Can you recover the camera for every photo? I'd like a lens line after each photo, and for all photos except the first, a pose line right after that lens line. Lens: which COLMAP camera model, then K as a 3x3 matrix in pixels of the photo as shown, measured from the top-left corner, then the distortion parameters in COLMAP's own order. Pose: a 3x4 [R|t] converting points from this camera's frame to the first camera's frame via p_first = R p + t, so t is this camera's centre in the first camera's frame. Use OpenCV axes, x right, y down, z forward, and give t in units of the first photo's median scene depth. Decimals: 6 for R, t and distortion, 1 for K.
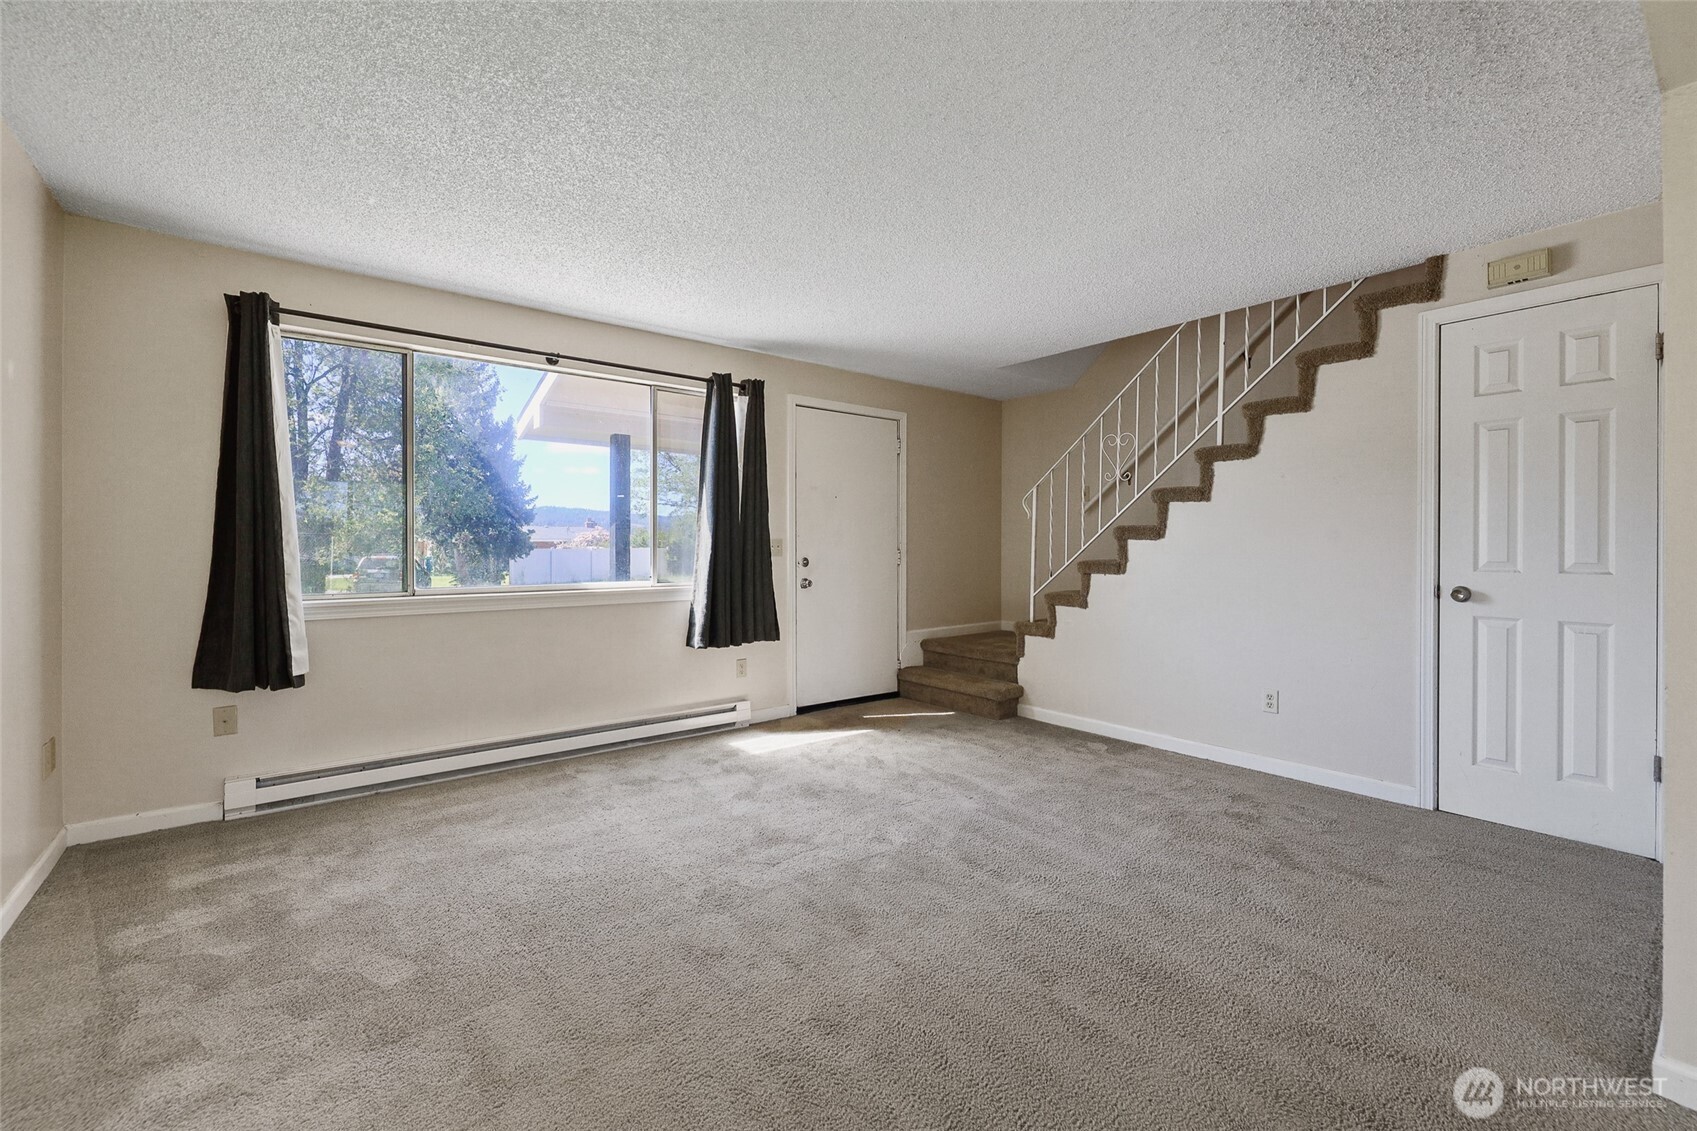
lens RADIAL K [[721.0, 0, 851.5], [0, 721.0, 556.2], [0, 0, 1]] dist [-0.001208, -0.000049]
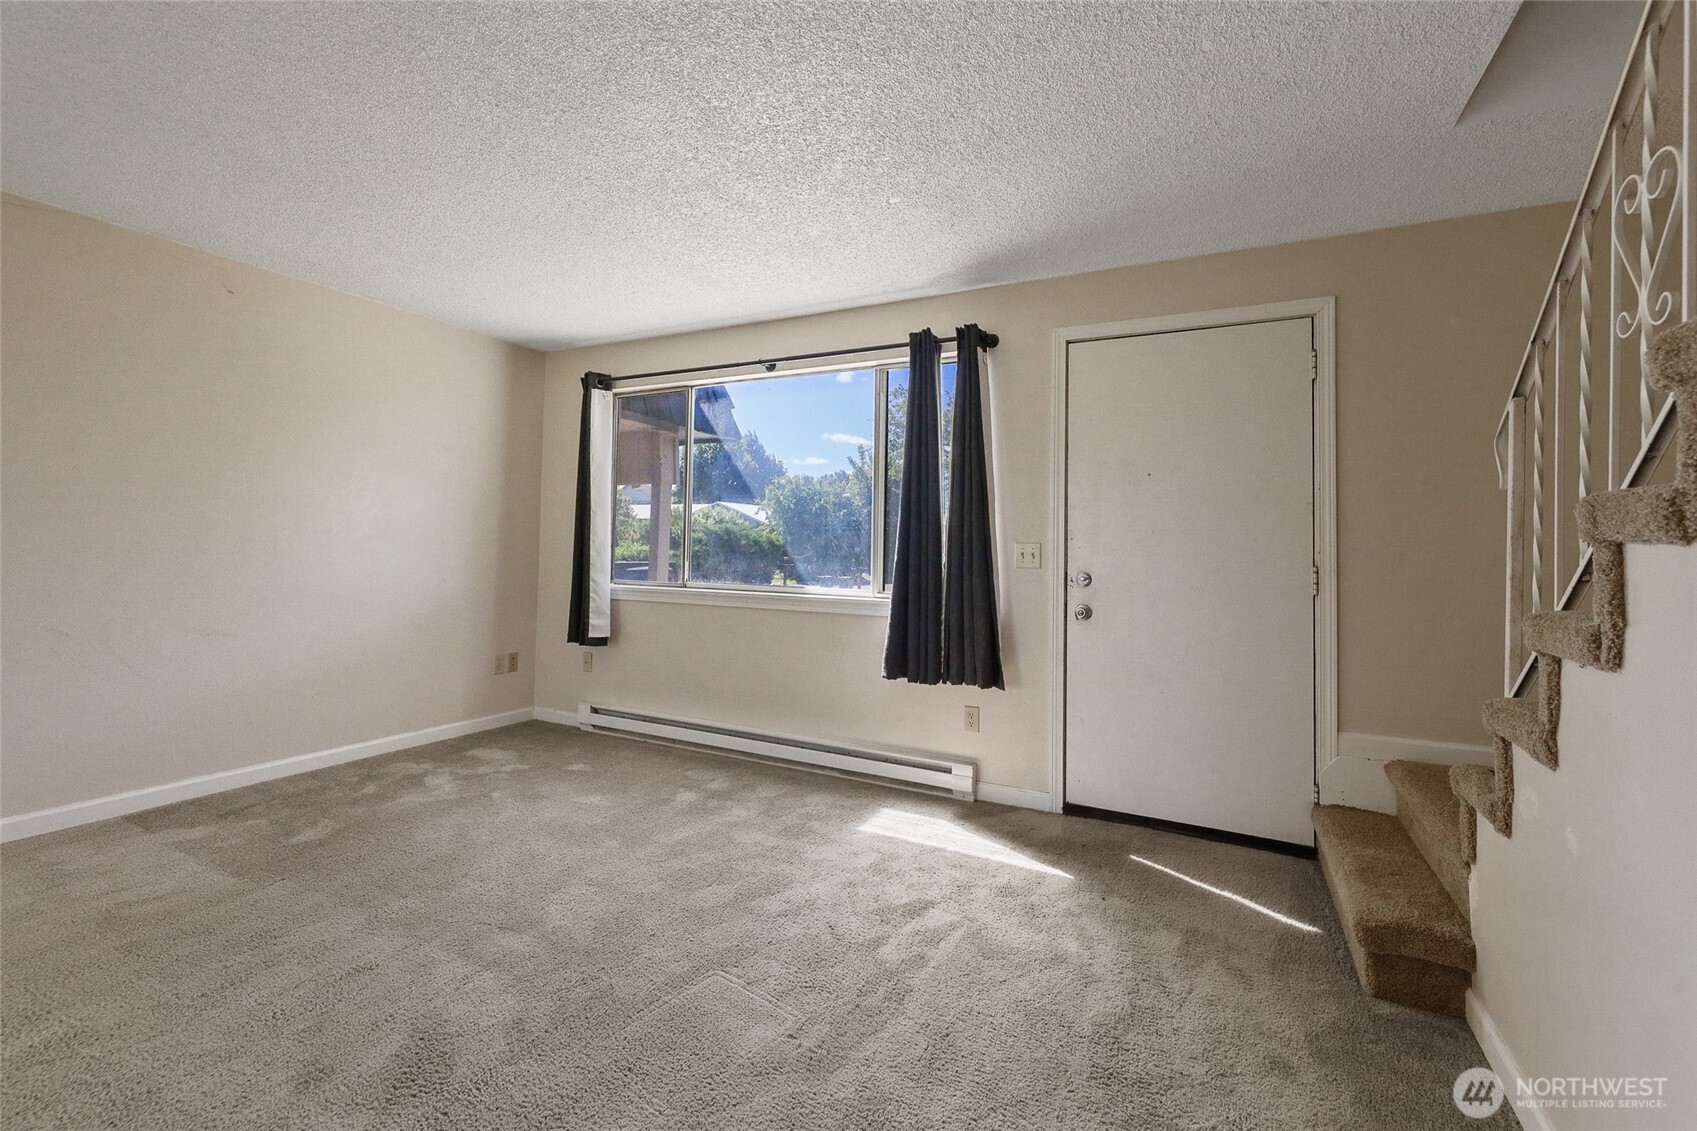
lens RADIAL K [[721.0, 0, 847.6], [0, 721.0, 535.1], [0, 0, 1]] dist [-0.001208, -0.000049]
pose [[0.406437, -0.009996, -0.913624, 0.519766], [-0.033925, 0.999086, -0.026023, -0.009107], [0.913049, 0.041571, 0.405727, 0.642504]]
